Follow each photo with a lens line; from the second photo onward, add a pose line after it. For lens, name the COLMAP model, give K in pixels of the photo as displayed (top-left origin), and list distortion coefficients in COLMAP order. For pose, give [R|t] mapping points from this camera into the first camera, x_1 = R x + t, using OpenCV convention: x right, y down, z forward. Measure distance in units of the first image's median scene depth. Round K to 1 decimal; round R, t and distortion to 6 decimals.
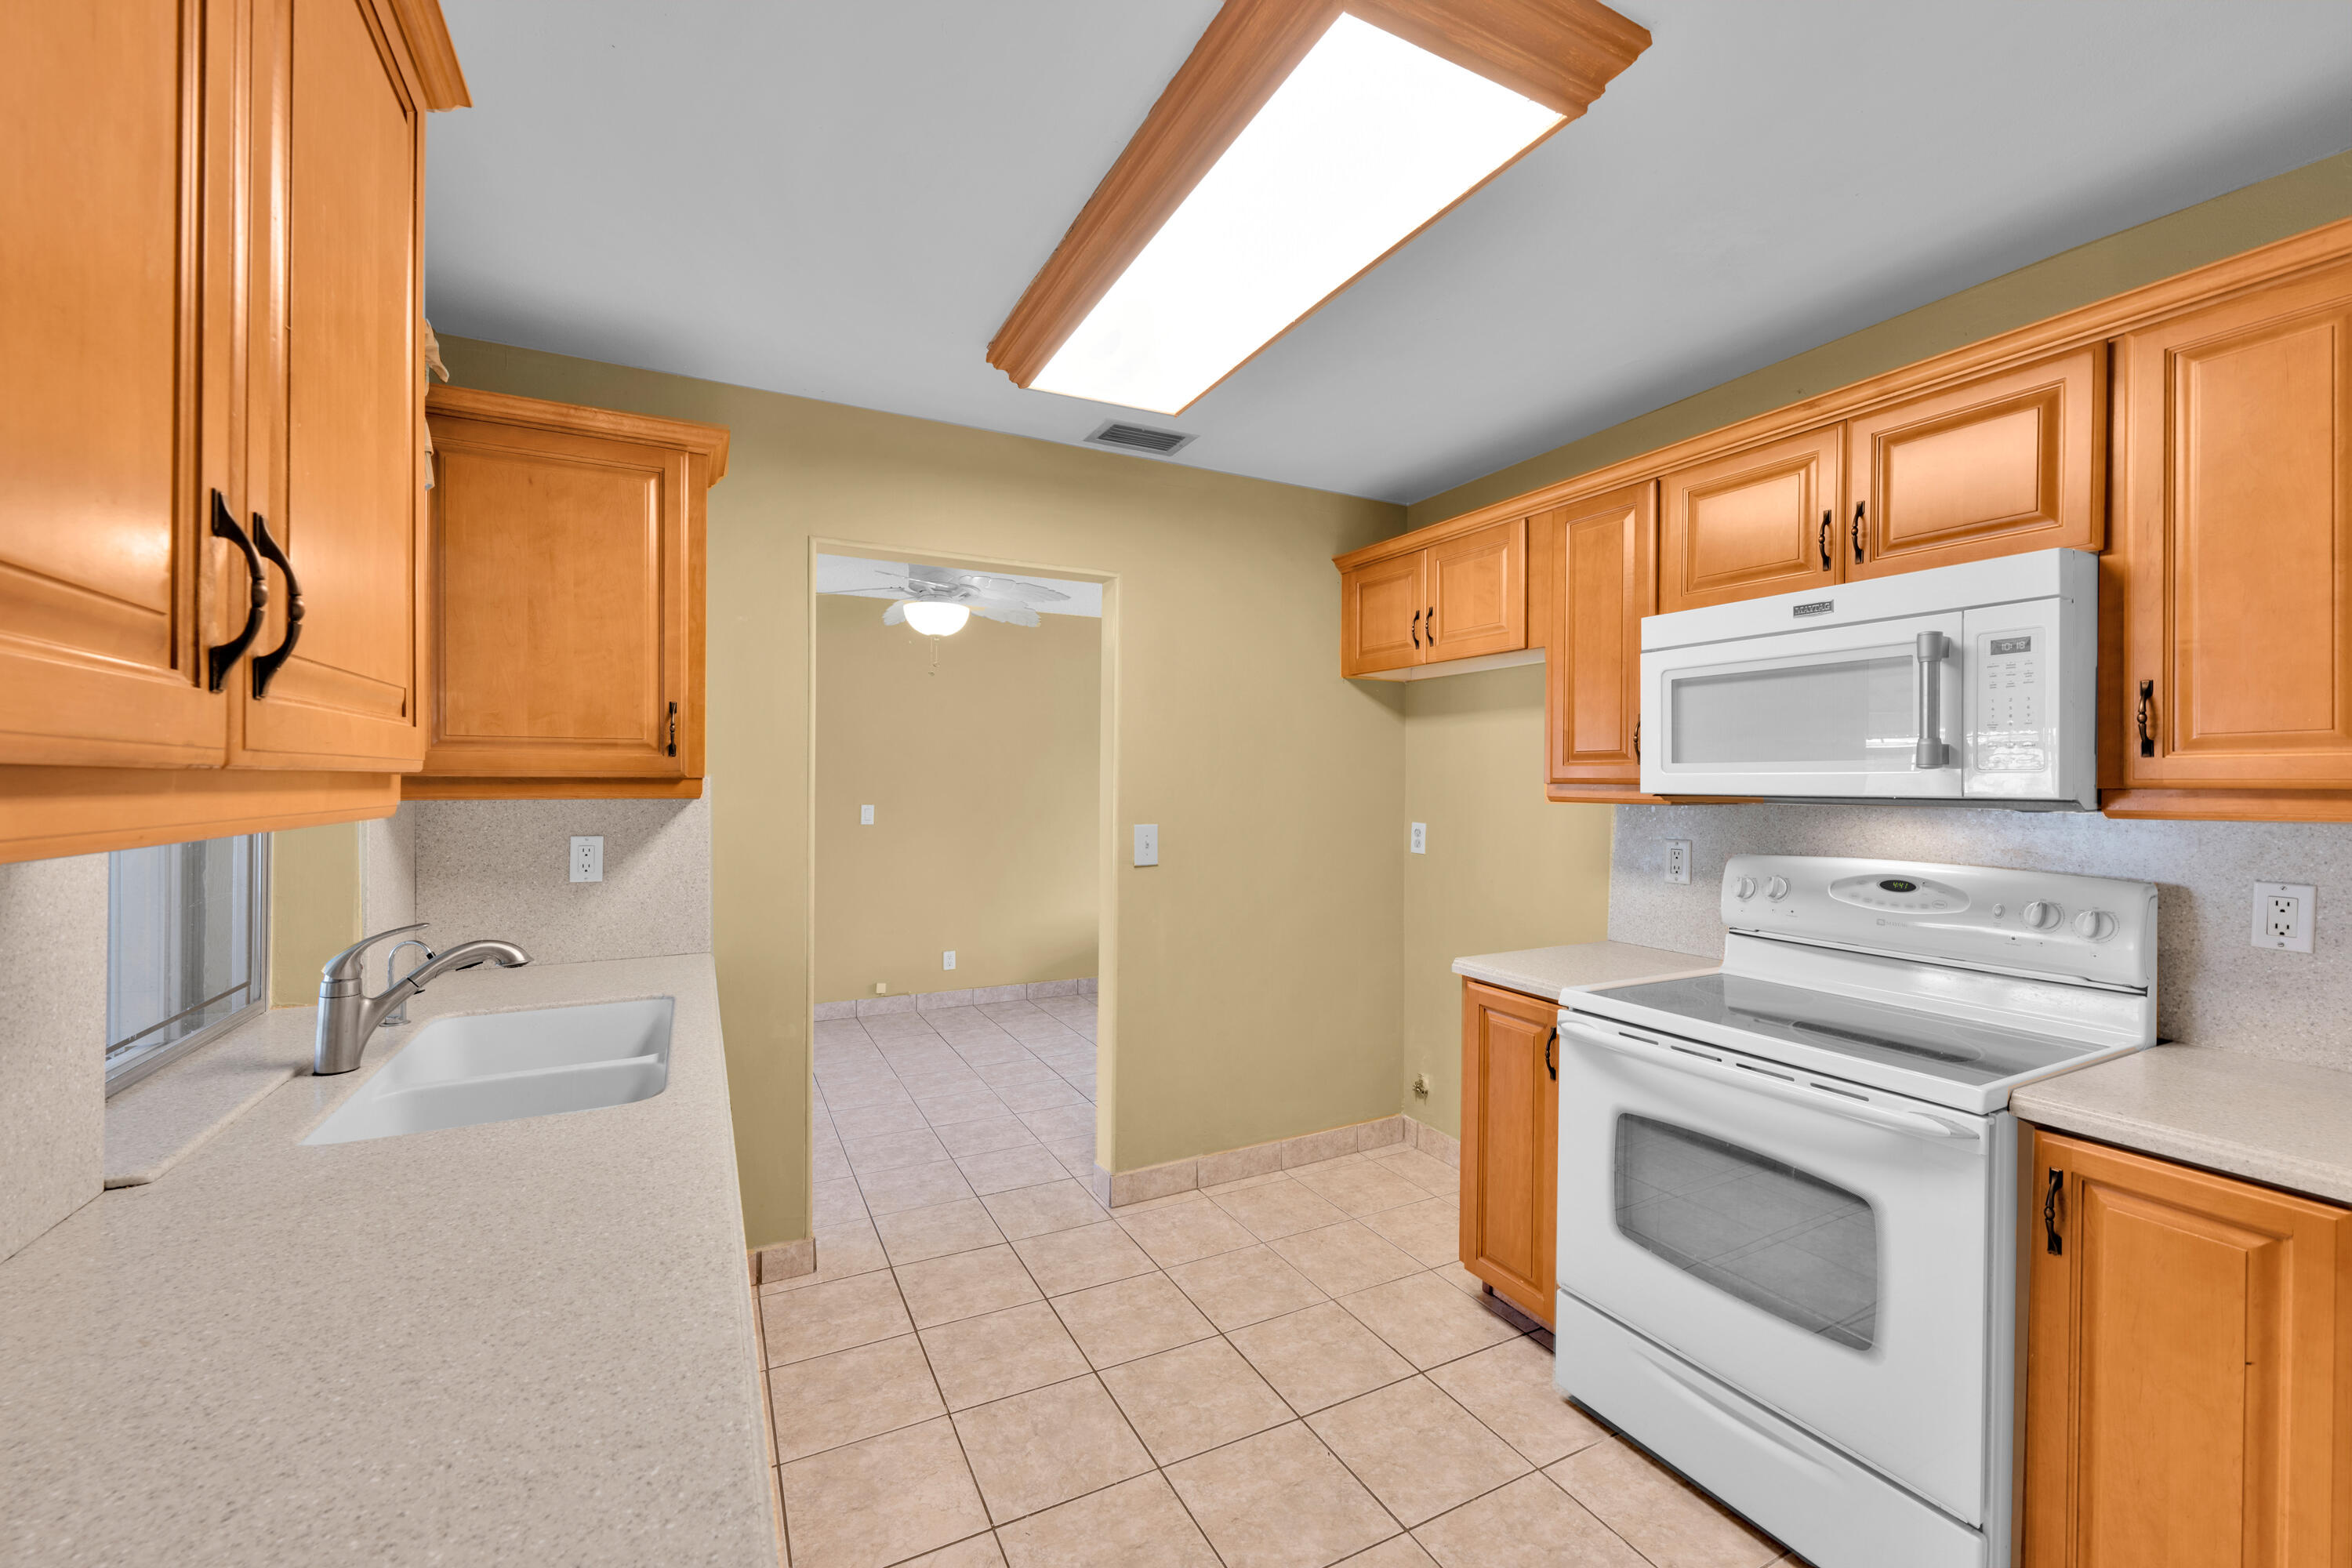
lens RADIAL K [[925.0, 0, 1171.6], [0, 925.0, 785.9], [0, 0, 1]] dist [0.000423, 0.000120]
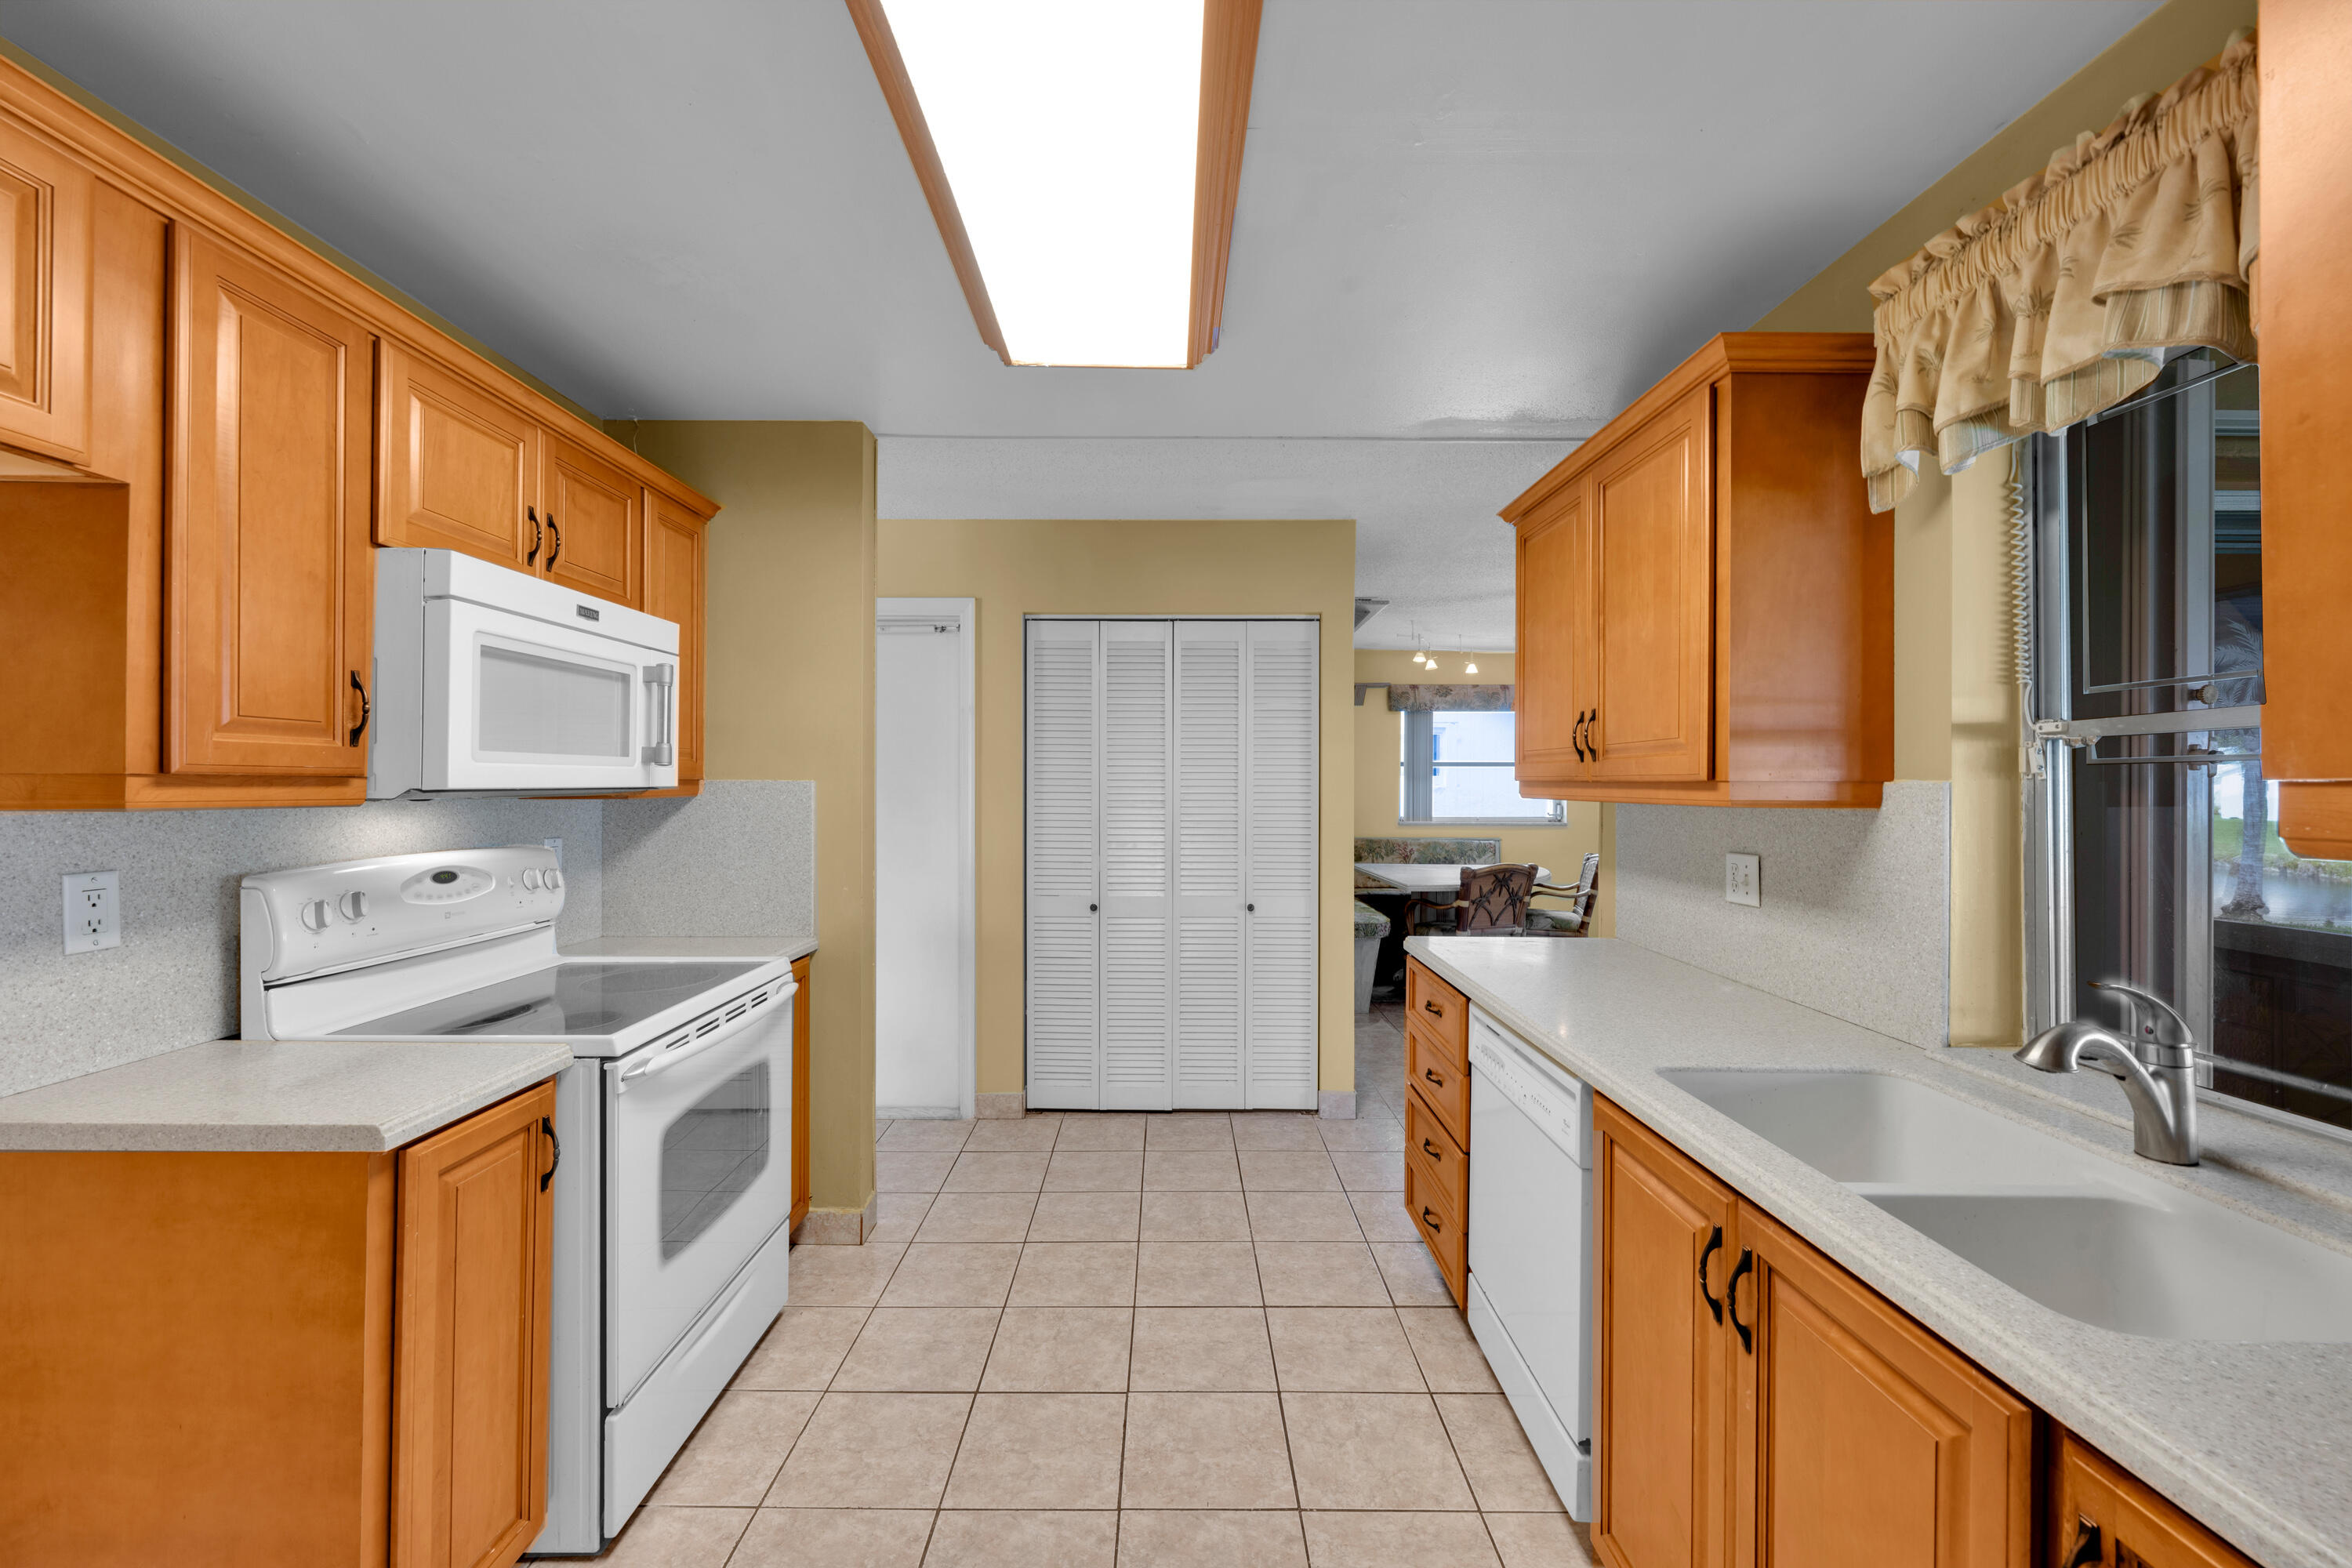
lens RADIAL K [[979.7, 0, 1173.2], [0, 979.7, 773.0], [0, 0, 1]] dist [0.047092, 0.000078]
pose [[-0.892643, -0.009908, 0.450655, -0.356786], [-0.013670, 0.999894, -0.005095, -0.005020], [-0.450556, -0.010709, -0.892684, 1.563871]]
